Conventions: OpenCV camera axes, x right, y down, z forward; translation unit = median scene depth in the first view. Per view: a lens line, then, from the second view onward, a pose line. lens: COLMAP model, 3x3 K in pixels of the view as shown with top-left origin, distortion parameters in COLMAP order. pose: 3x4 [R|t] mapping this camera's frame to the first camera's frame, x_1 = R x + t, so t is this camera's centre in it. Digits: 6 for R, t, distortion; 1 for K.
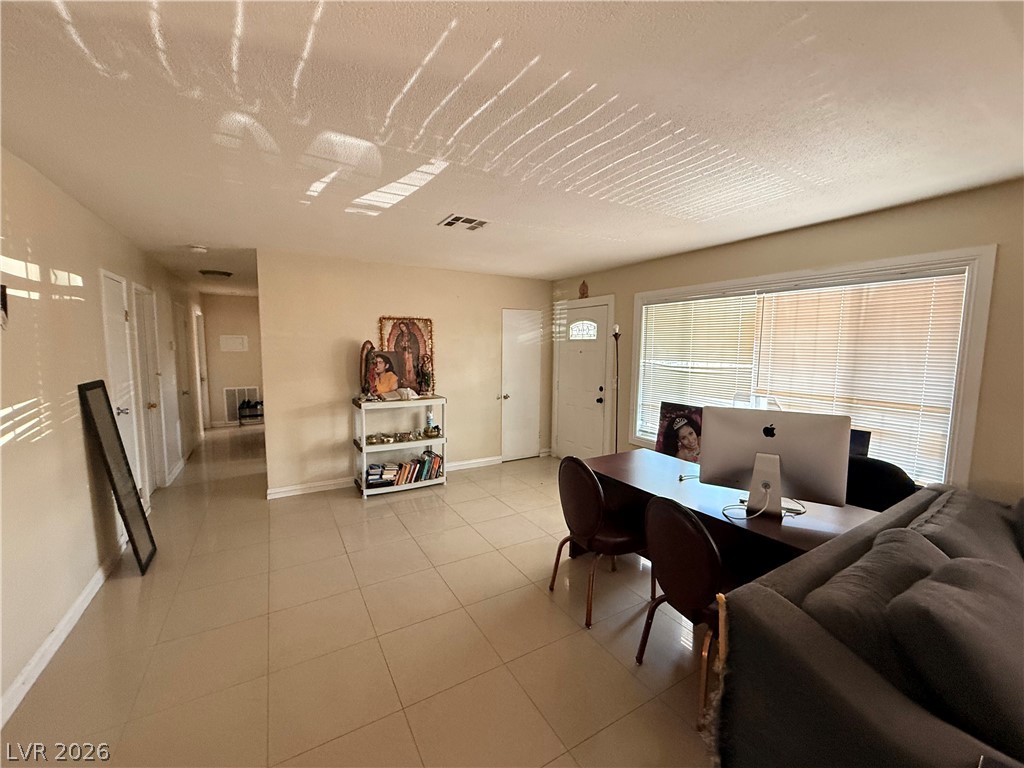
lens RADIAL K [[408.7, 0, 516.9], [0, 408.7, 383.4], [0, 0, 1]] dist [0.000560, -0.000208]
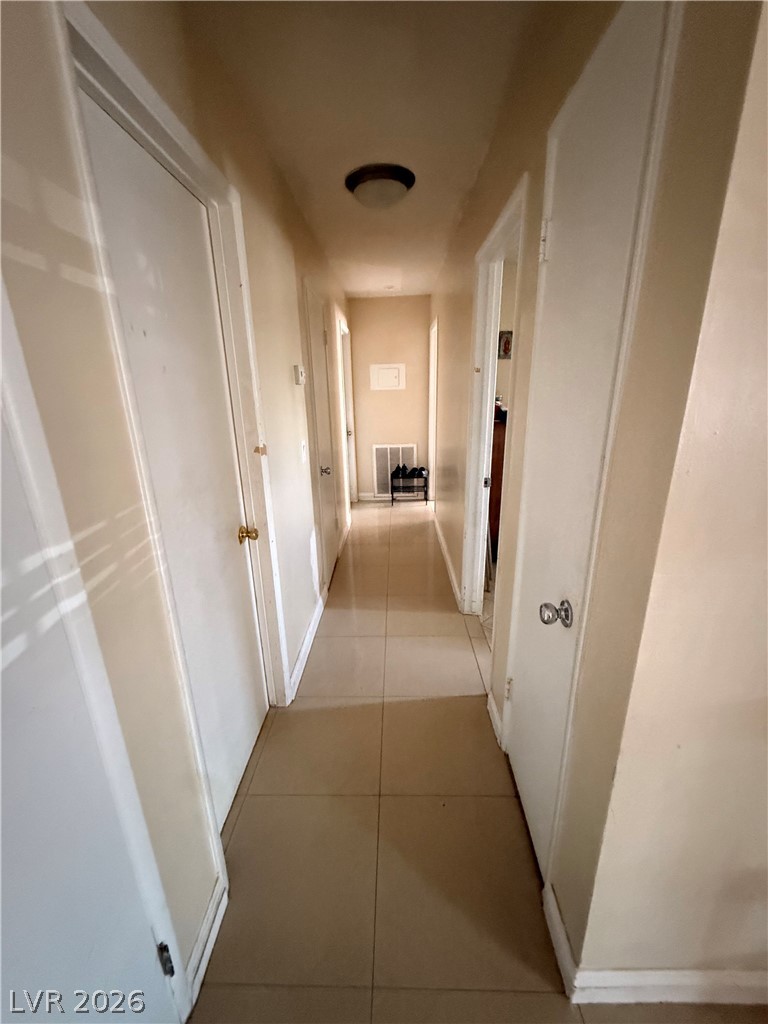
lens RADIAL K [[408.7, 0, 387.6], [0, 408.7, 508.3], [0, 0, 1]] dist [0.000560, -0.000208]
pose [[0.848299, 0.129293, -0.513491, -0.343796], [-0.022953, 0.977799, 0.208283, -0.030139], [0.529021, -0.164900, 0.832433, 0.440875]]
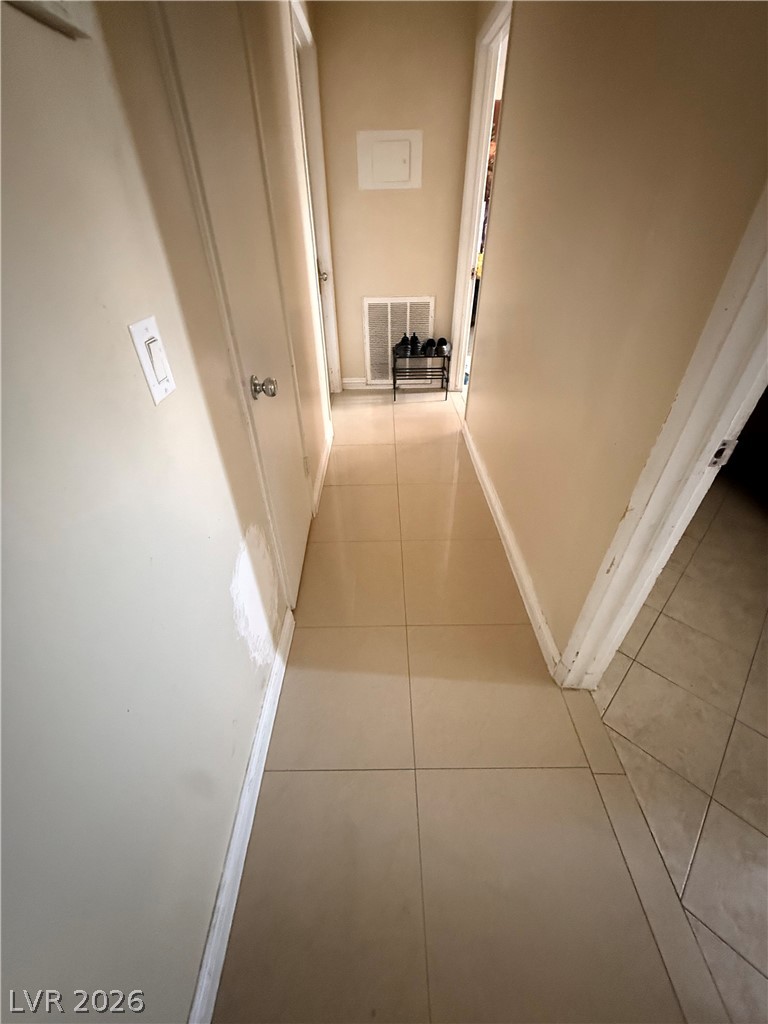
lens RADIAL K [[408.7, 0, 390.2], [0, 408.7, 510.8], [0, 0, 1]] dist [0.000560, -0.000208]
pose [[0.868187, 0.288123, -0.404024, -0.477471], [-0.037567, 0.850002, 0.525438, -0.026395], [0.494812, -0.441000, 0.748785, 0.622862]]
